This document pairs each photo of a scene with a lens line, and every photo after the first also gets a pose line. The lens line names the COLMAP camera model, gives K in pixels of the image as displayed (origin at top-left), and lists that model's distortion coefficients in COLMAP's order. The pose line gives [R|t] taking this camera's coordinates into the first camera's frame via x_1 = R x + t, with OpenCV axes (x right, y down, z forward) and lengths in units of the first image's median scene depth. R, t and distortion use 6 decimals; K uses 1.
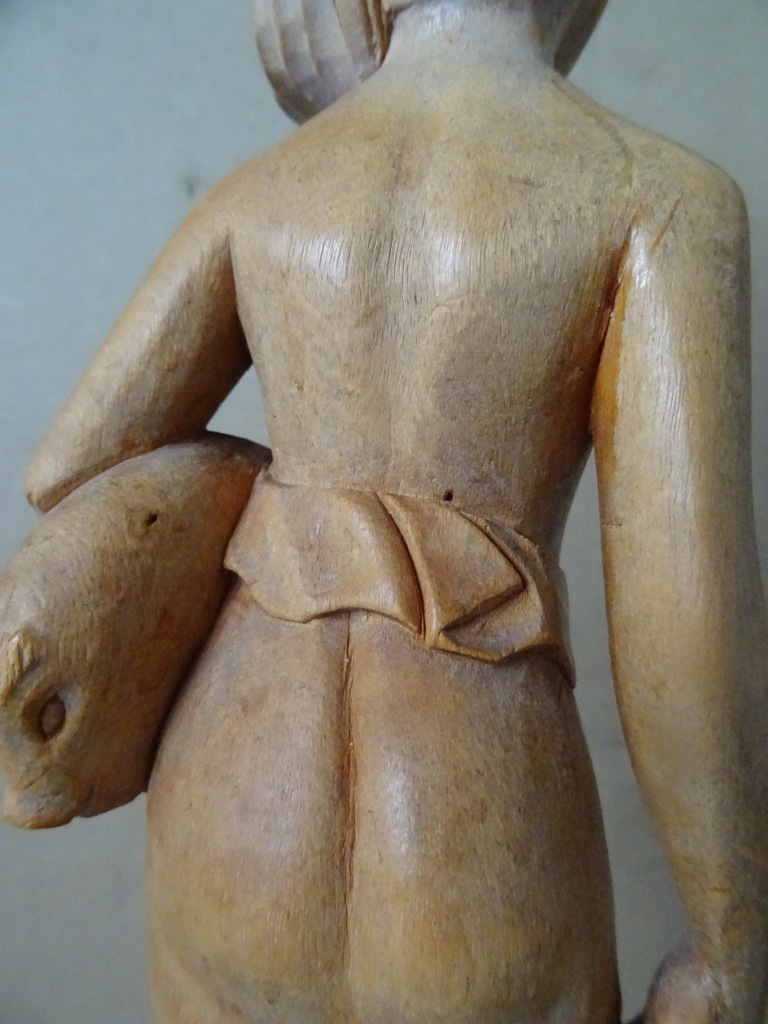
lens RADIAL K [[696.7, 0, 409.3], [0, 696.7, 497.4], [0, 0, 1]] dist [0.021568, -0.048545]
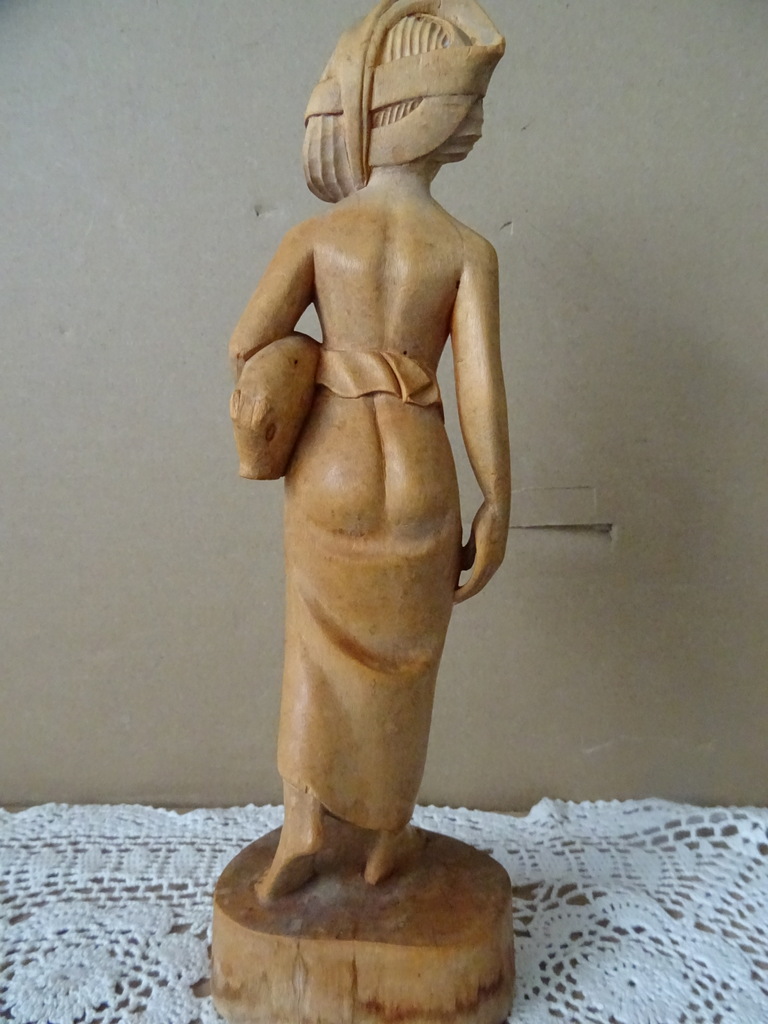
lens RADIAL K [[719.9, 0, 384.0], [0, 719.9, 512.0], [0, 0, 1]] dist [-0.025365, -0.001892]
pose [[0.951409, -0.053837, 0.303186, -1.000244], [0.025825, 0.995079, 0.095659, 0.380510], [-0.306844, -0.083181, 0.948118, -1.916004]]
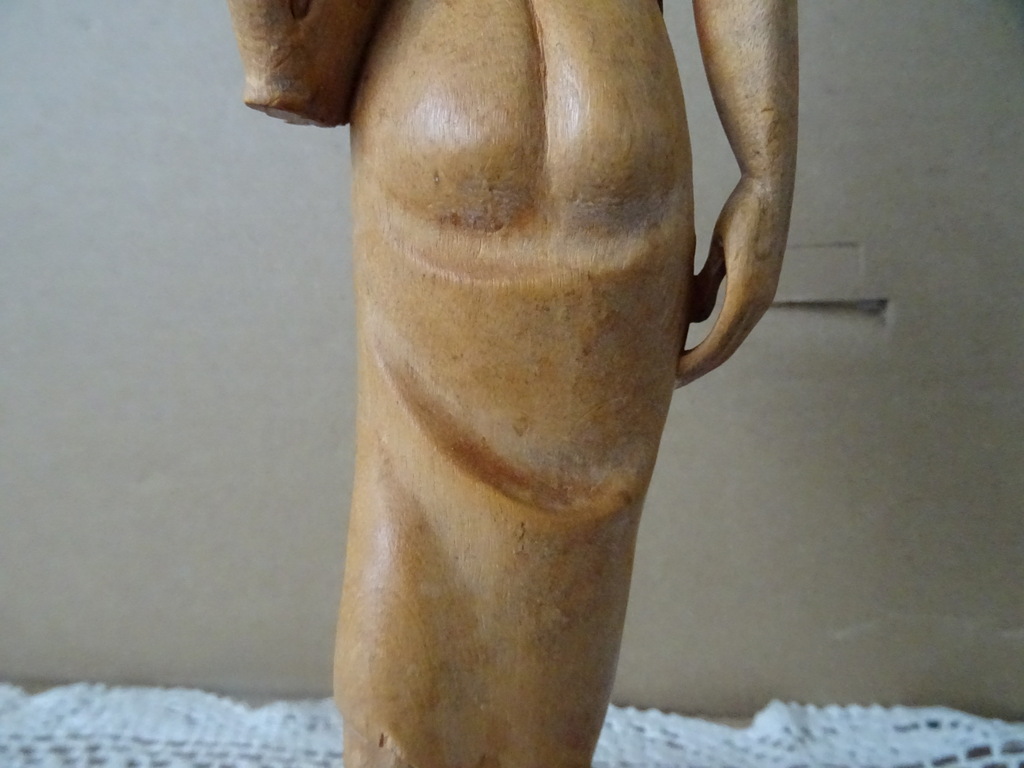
lens RADIAL K [[736.1, 0, 480.5], [0, 736.1, 388.6], [0, 0, 1]] dist [-0.046619, -0.001977]
pose [[0.973926, -0.060678, 0.218603, -0.554282], [0.031841, 0.990591, 0.133101, 0.894159], [-0.224622, -0.122670, 0.966694, -0.497137]]
